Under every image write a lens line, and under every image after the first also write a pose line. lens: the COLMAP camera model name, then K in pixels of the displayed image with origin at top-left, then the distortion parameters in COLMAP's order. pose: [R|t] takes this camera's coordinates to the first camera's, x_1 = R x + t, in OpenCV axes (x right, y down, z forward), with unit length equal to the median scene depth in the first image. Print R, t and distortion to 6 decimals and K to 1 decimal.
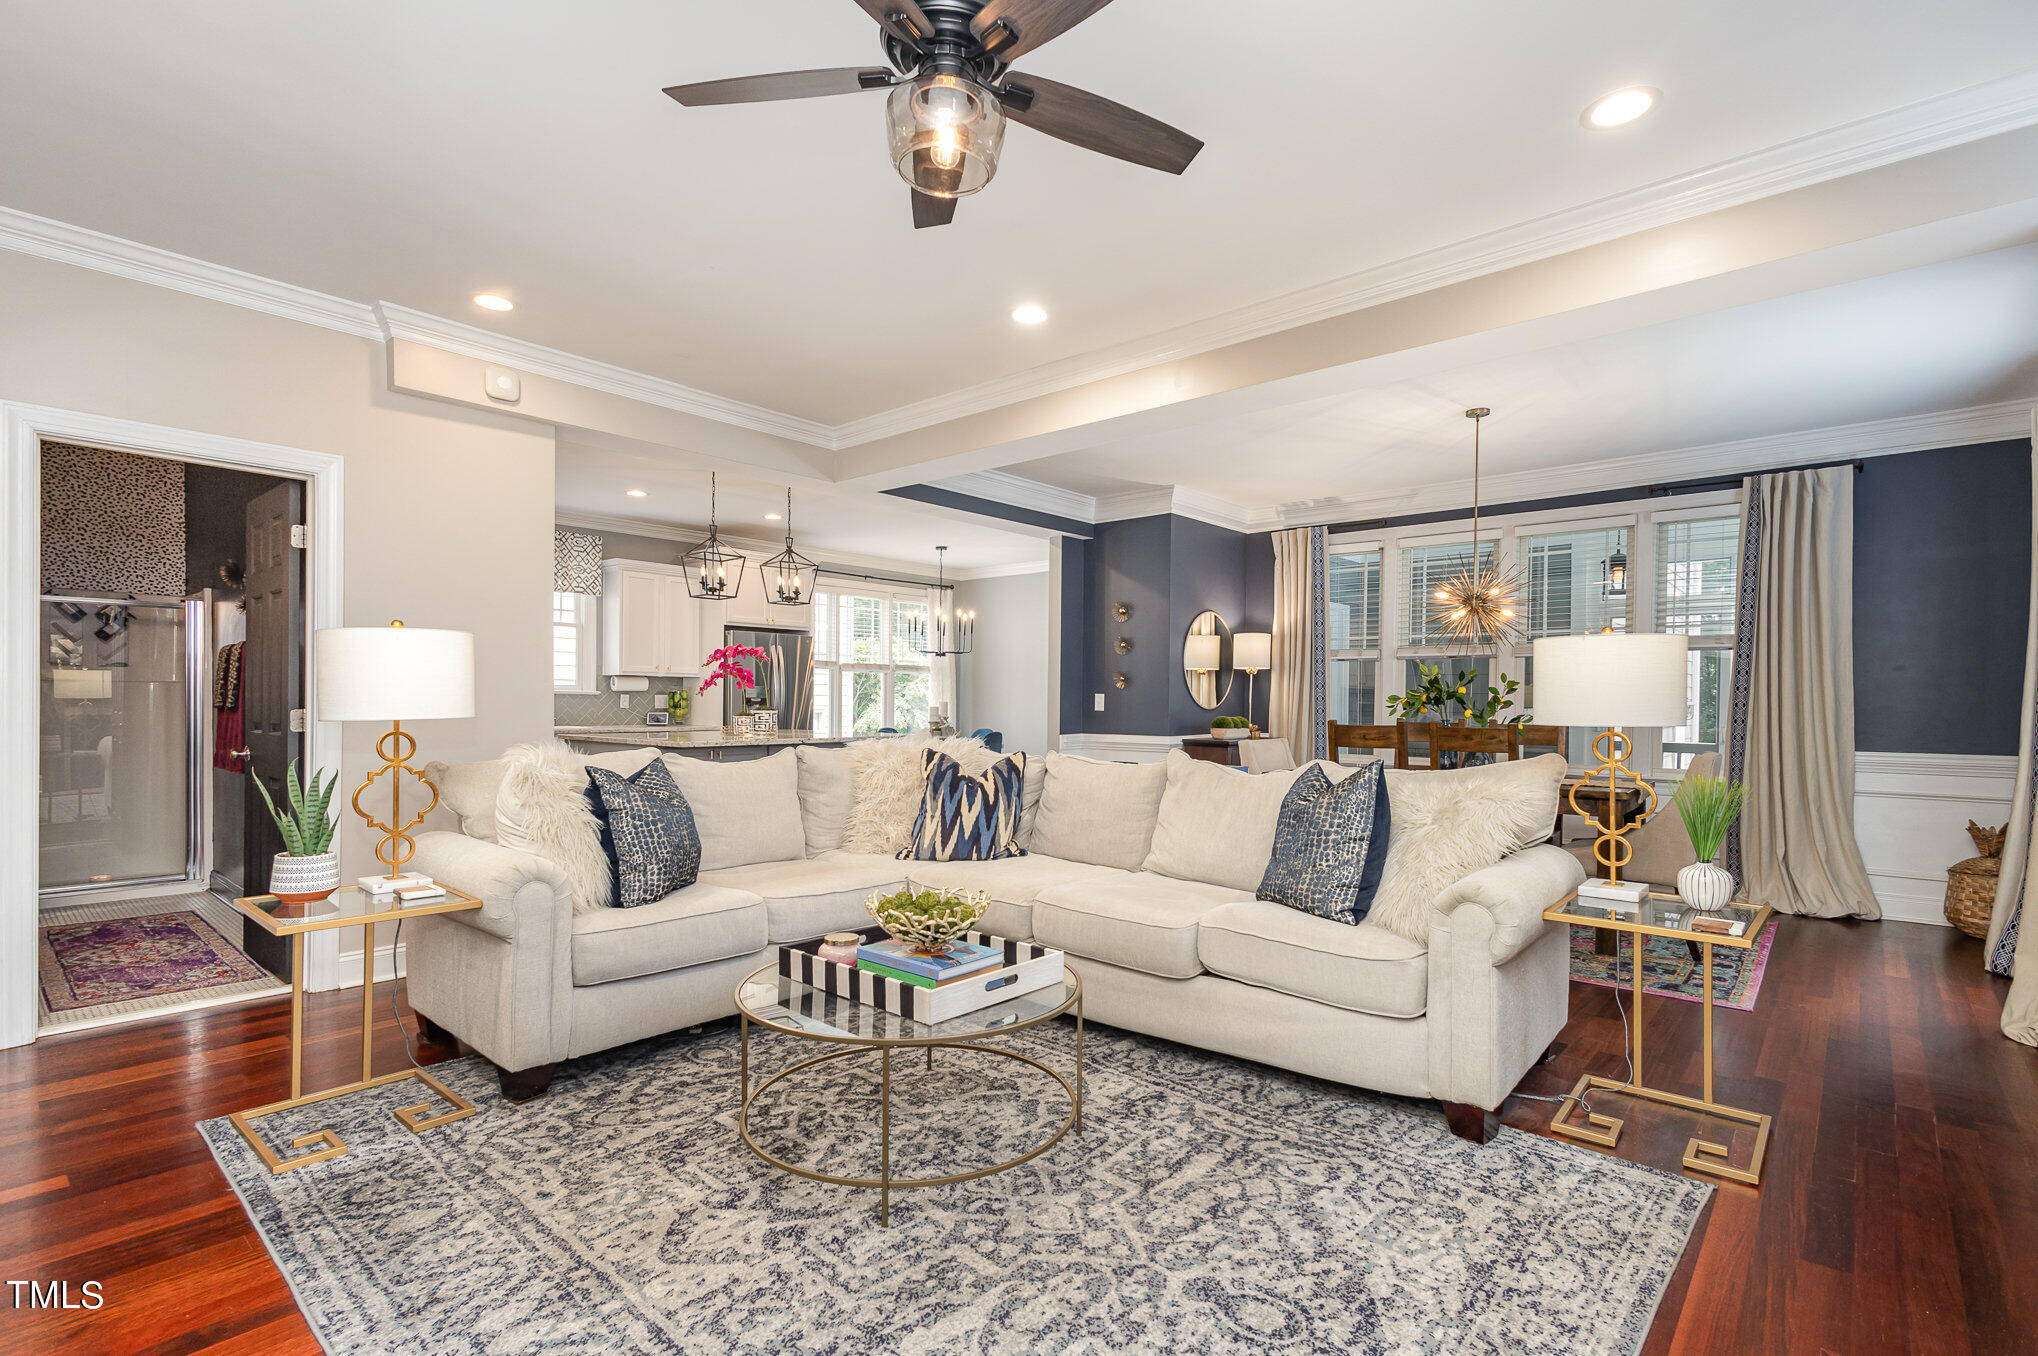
lens RADIAL K [[963.0, 0, 1010.9], [0, 963.0, 682.9], [0, 0, 1]] dist [0.002853, 0.000177]
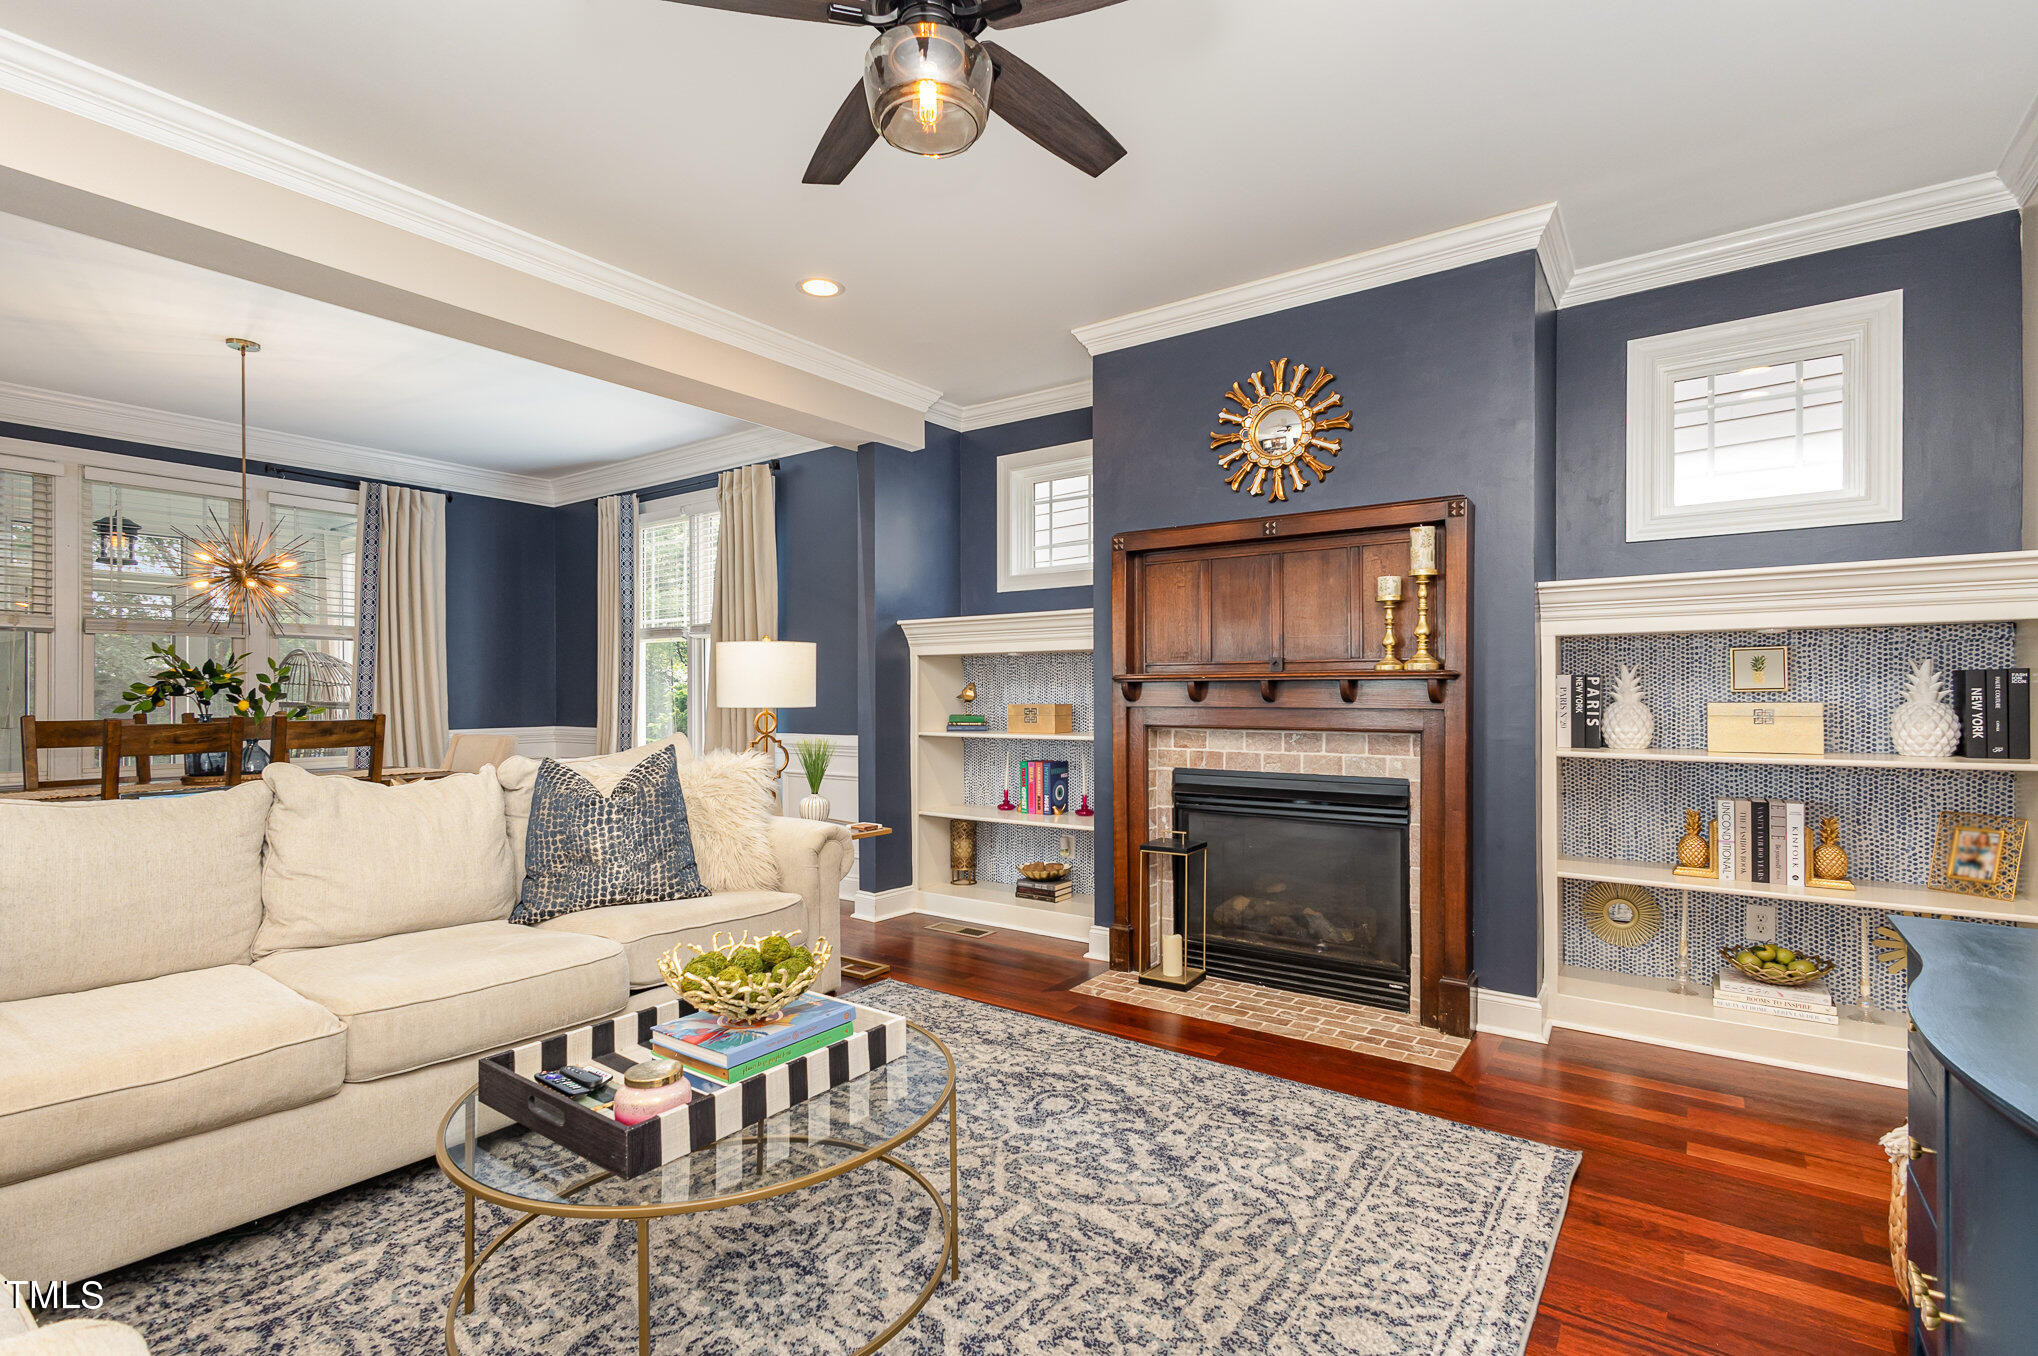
lens RADIAL K [[948.0, 0, 1019.0], [0, 948.0, 678.0], [0, 0, 1]] dist [0.001761, 0.000223]
pose [[-0.099336, 0.003160, 0.995049, -0.387863], [-0.013163, 0.999903, -0.004490, 0.001630], [-0.994967, -0.013544, -0.099284, 0.393049]]
